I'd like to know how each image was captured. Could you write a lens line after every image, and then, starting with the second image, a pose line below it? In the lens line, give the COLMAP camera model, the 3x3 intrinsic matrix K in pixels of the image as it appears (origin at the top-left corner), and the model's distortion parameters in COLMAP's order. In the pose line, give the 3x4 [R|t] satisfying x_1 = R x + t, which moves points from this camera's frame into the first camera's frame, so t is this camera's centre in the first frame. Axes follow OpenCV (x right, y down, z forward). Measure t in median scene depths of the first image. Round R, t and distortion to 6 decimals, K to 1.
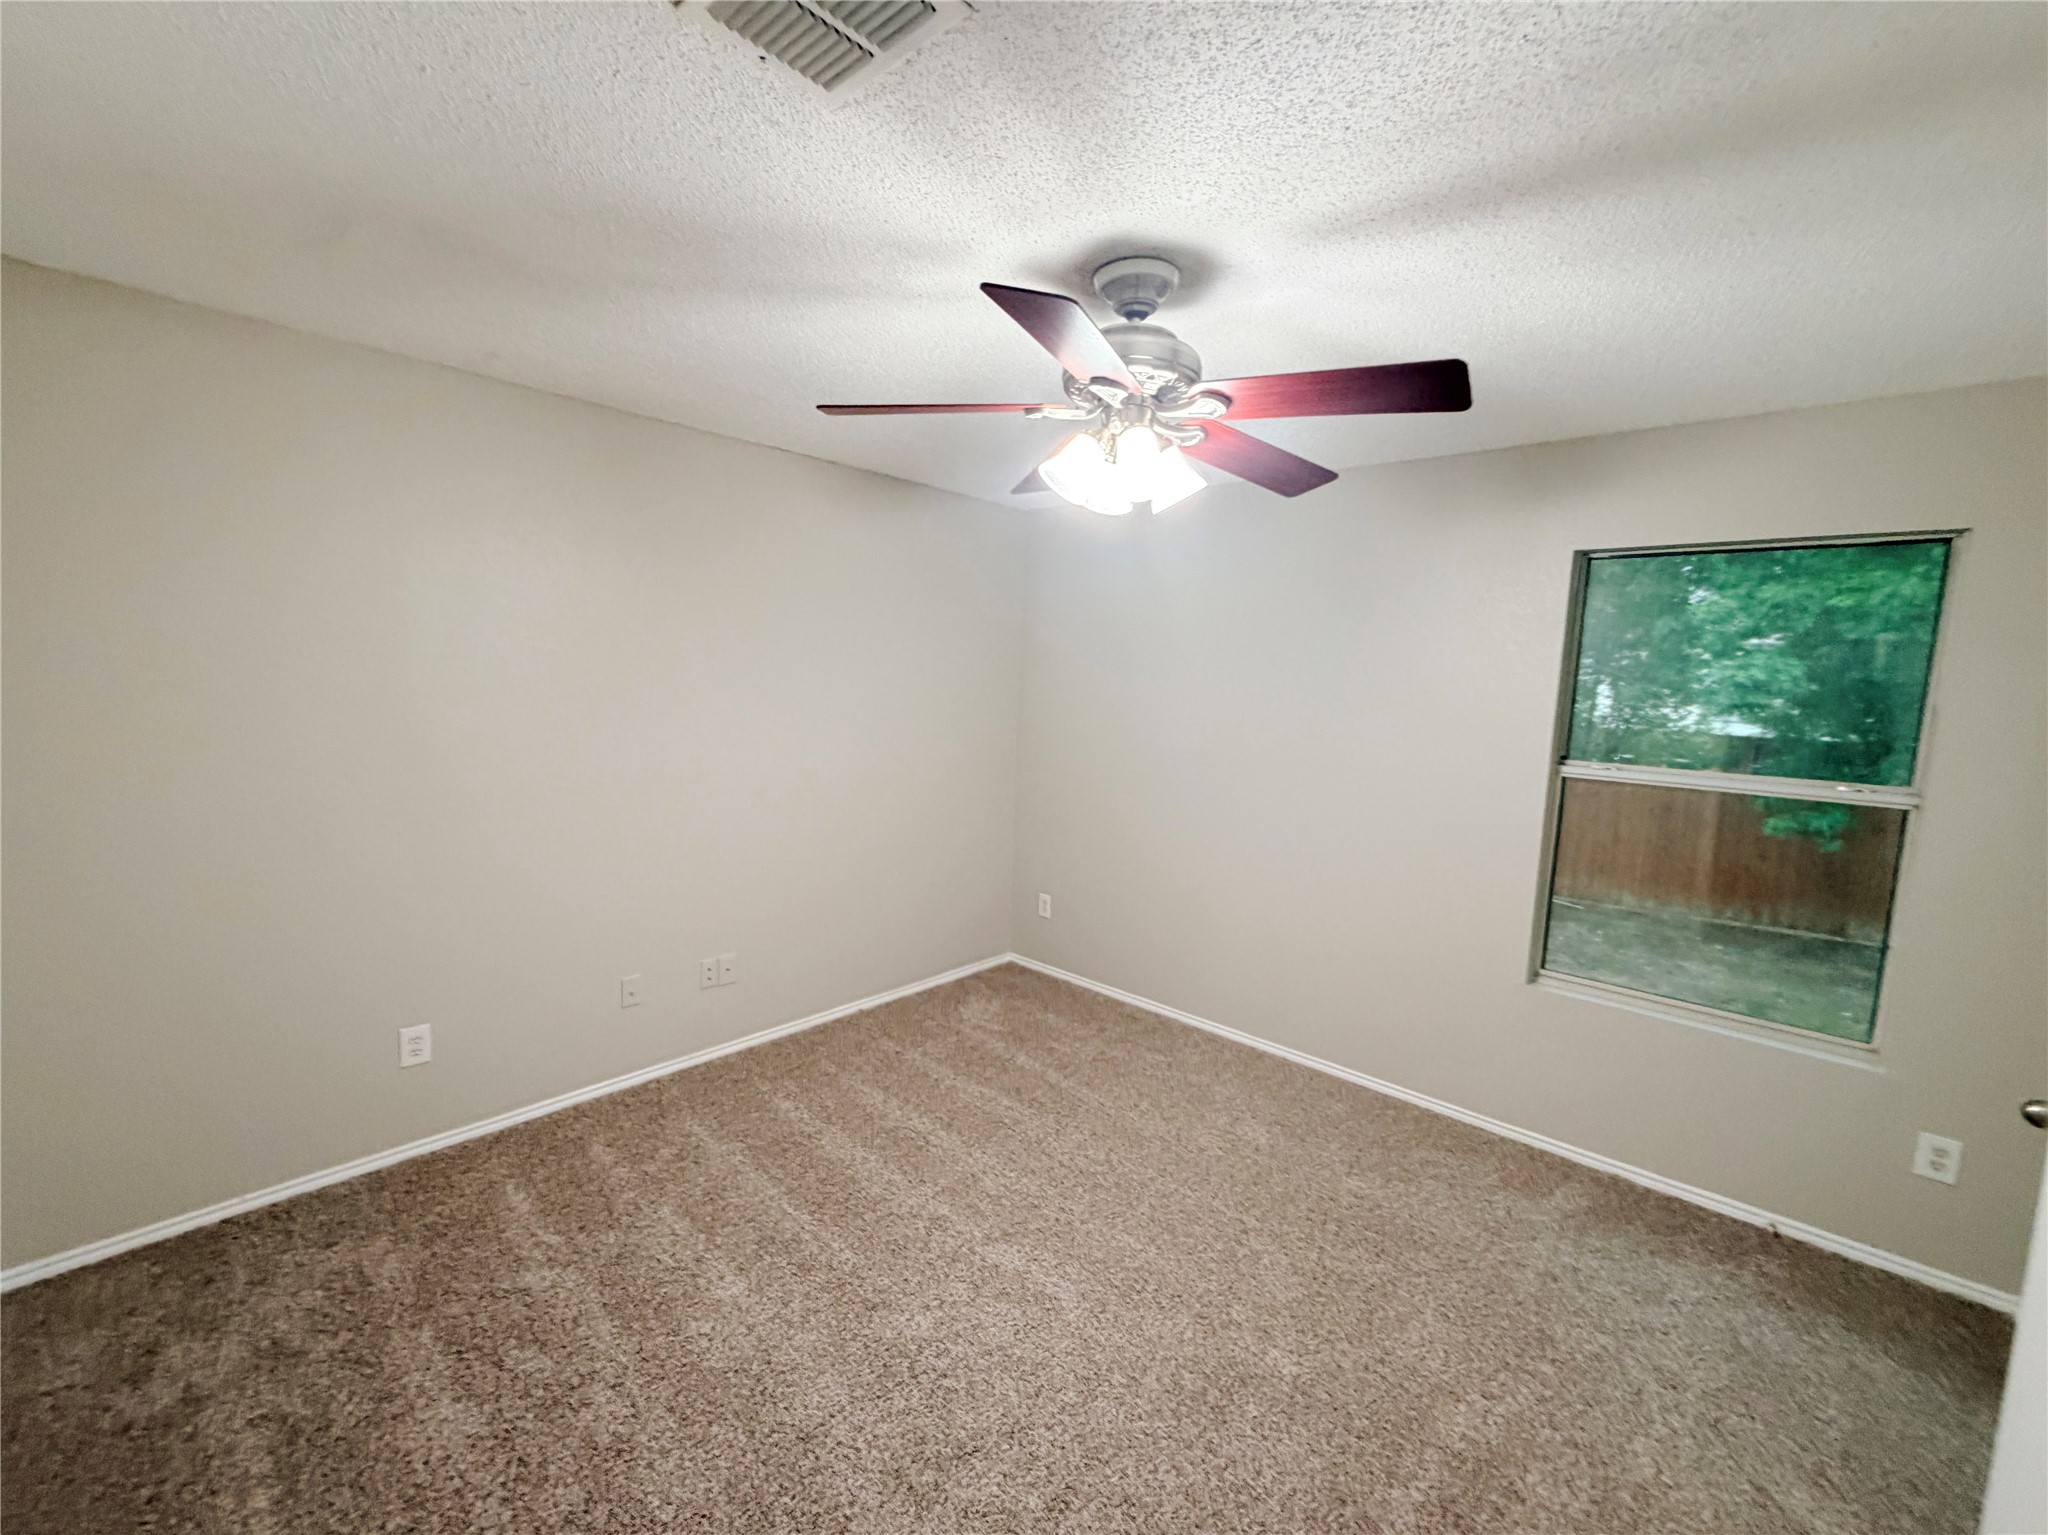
lens RADIAL K [[821.6, 0, 1019.8], [0, 821.6, 760.2], [0, 0, 1]] dist [-0.000171, -0.007452]
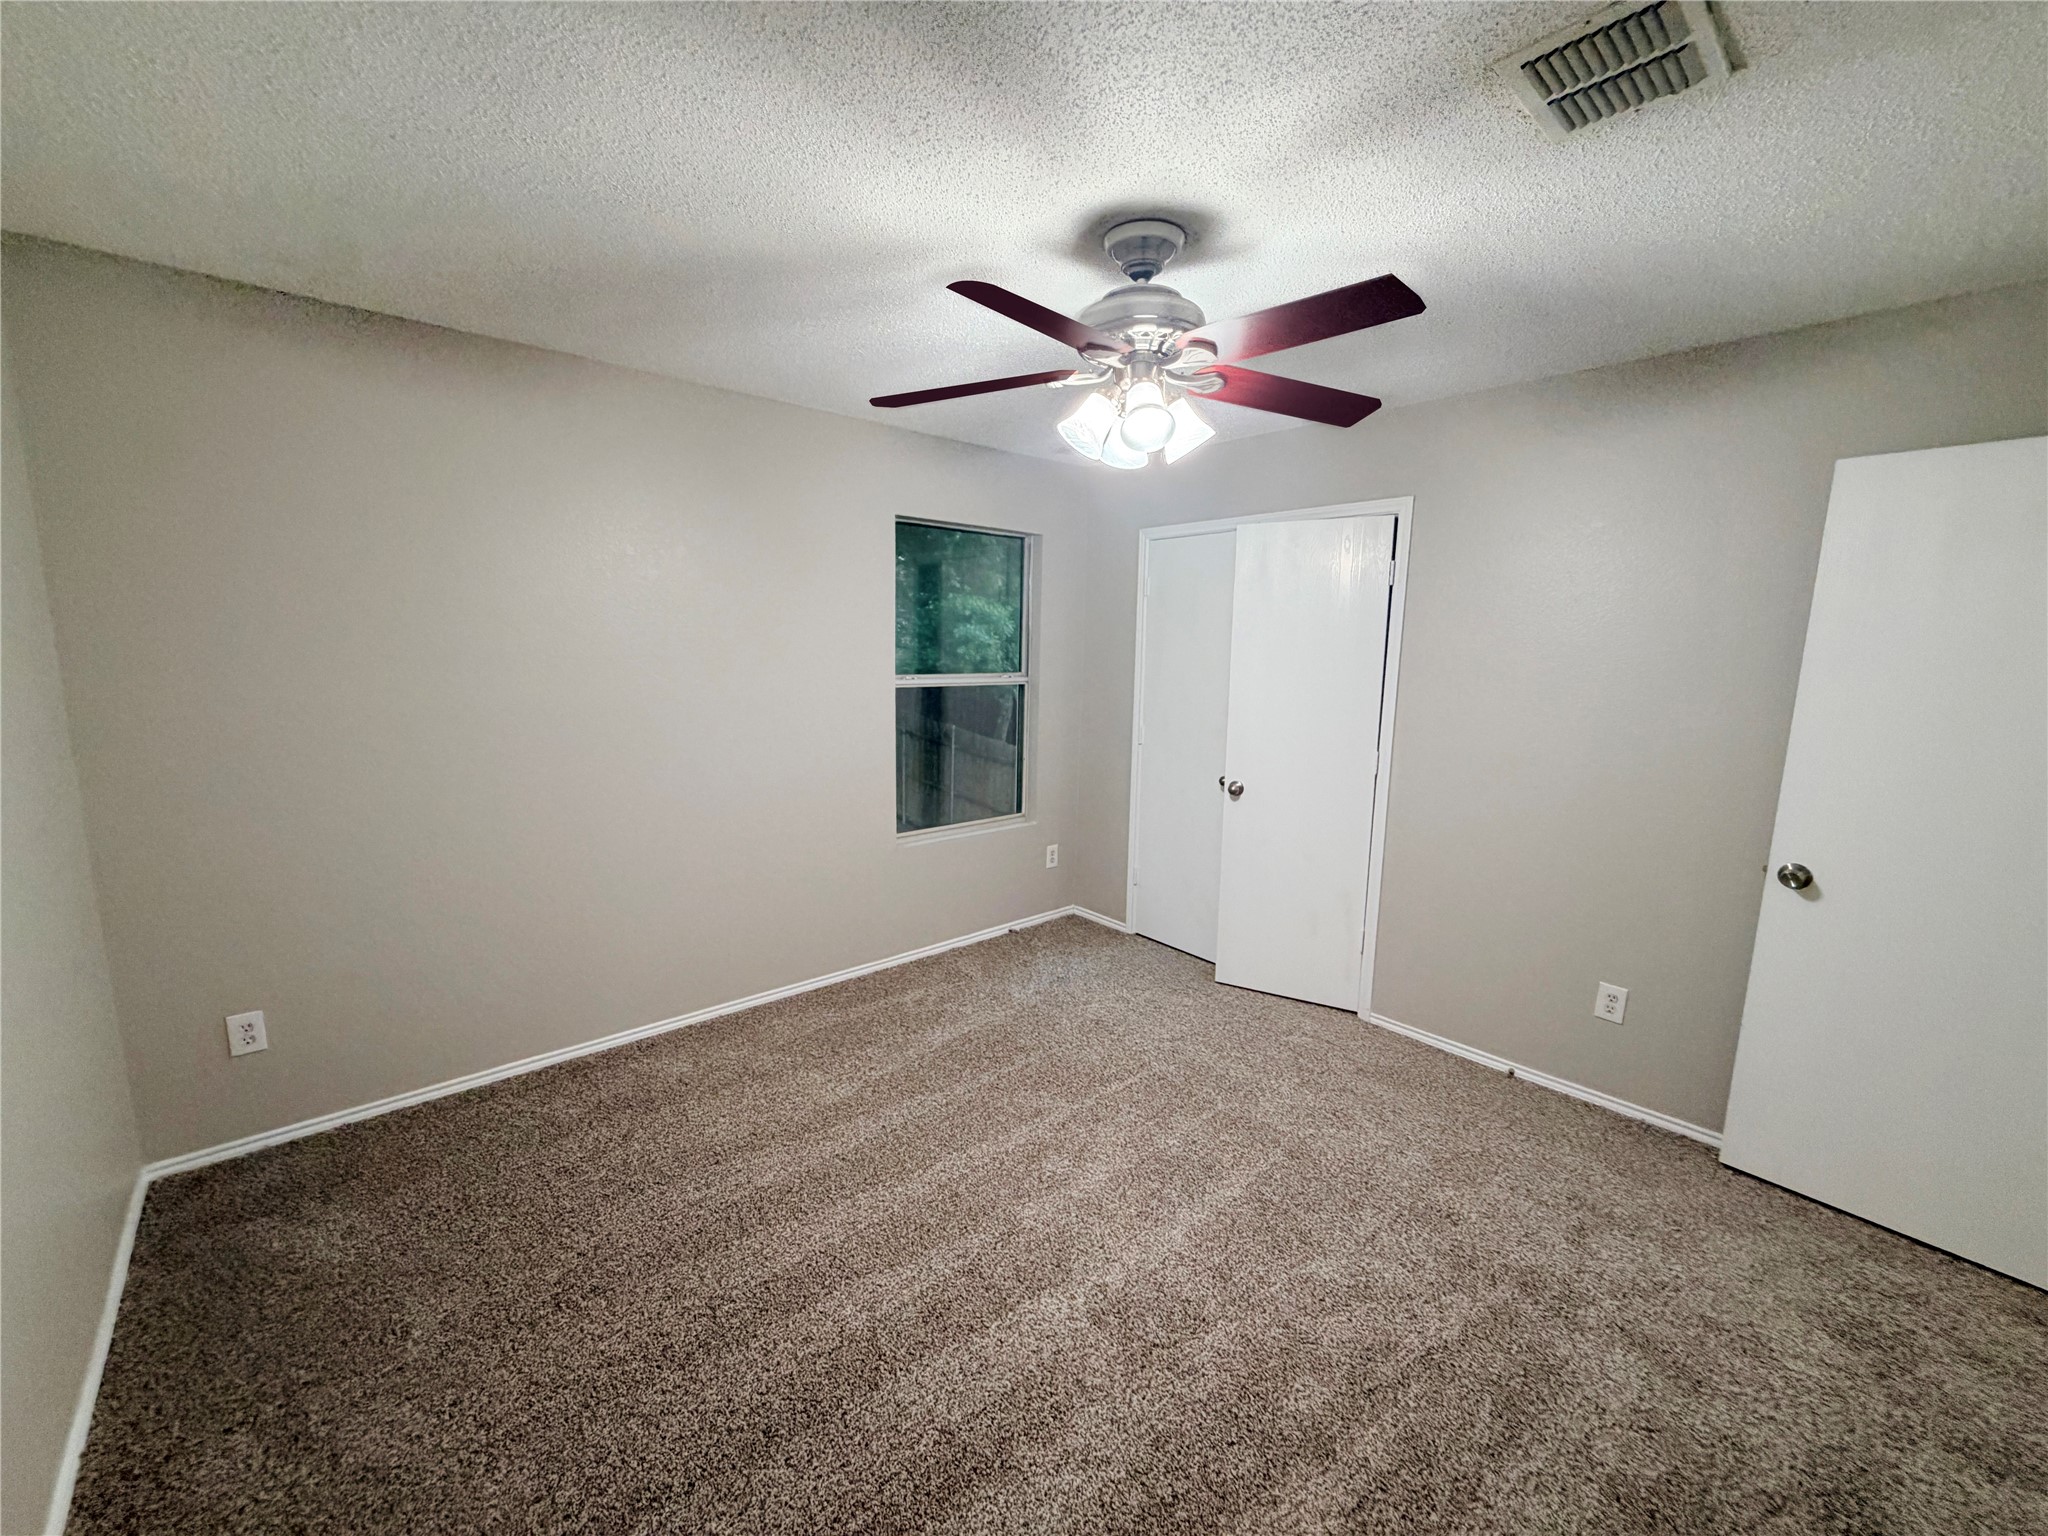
lens RADIAL K [[821.6, 0, 1019.8], [0, 821.6, 760.7], [0, 0, 1]] dist [-0.000171, -0.007452]
pose [[0.107124, -0.180150, 0.977788, -0.796881], [0.089273, 0.981218, 0.171002, -0.091406], [-0.990230, 0.068972, 0.121195, 0.801691]]
